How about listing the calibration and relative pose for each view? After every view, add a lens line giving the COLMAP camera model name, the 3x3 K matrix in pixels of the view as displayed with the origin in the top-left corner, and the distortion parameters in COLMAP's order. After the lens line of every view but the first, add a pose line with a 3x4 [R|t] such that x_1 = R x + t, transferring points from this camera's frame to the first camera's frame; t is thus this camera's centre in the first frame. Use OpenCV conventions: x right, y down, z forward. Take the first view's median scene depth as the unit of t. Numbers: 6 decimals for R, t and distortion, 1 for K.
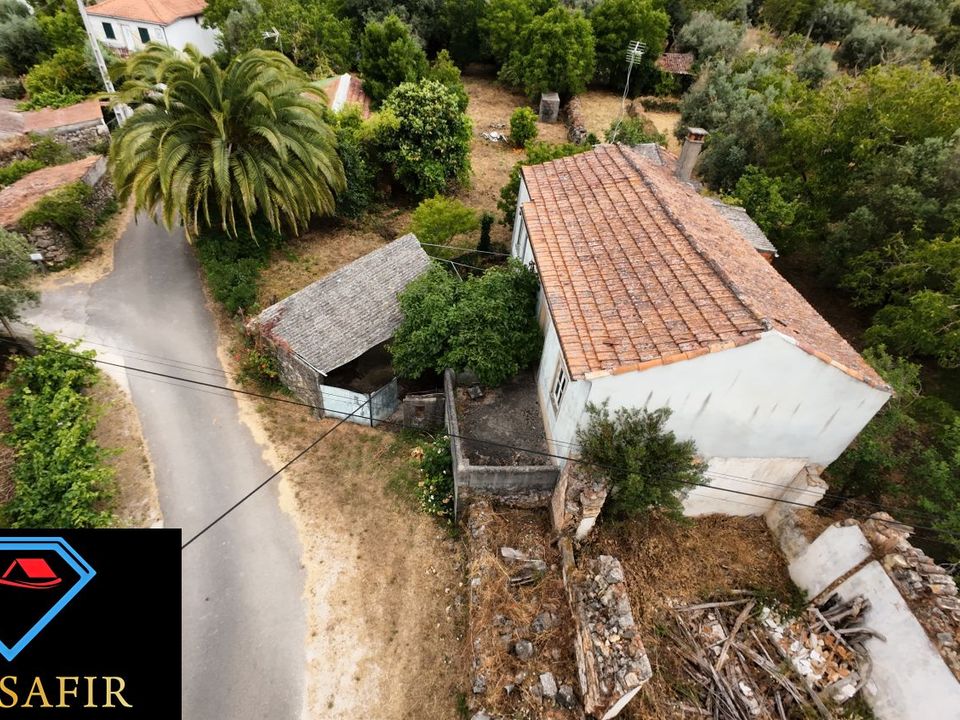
lens RADIAL K [[495.1, 0, 480.0], [0, 495.1, 360.0], [0, 0, 1]] dist [0.004528, -0.000264]
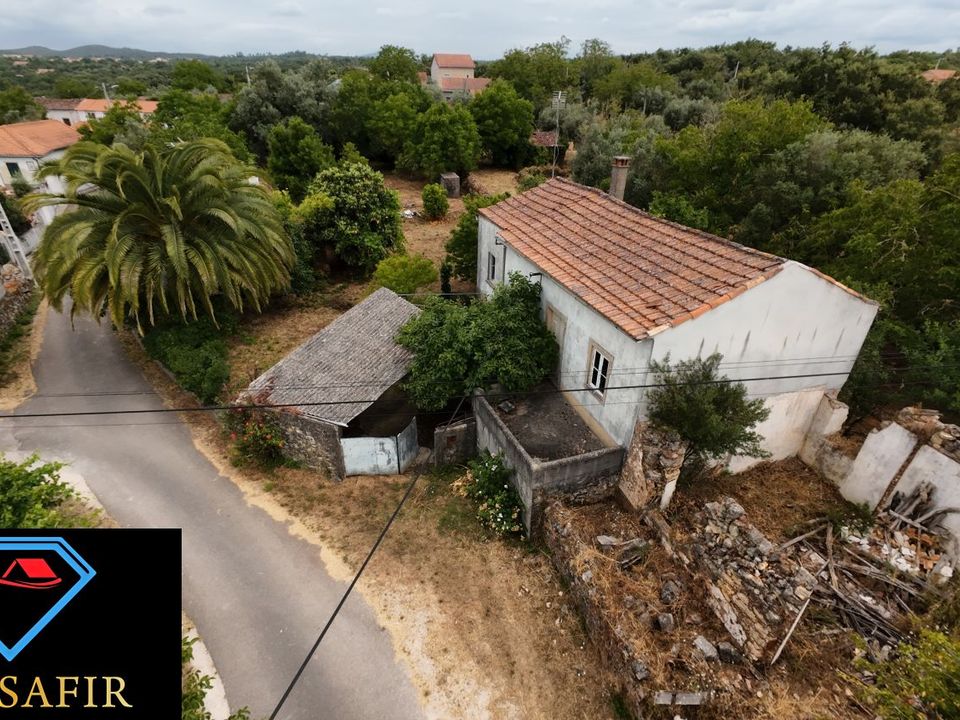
lens RADIAL K [[495.1, 0, 480.0], [0, 495.1, 360.0], [0, 0, 1]] dist [0.004528, -0.000264]
pose [[0.961361, -0.190916, 0.198335, -0.224892], [0.222670, 0.962904, -0.152430, 0.106836], [-0.161876, 0.190703, 0.968209, 0.025975]]
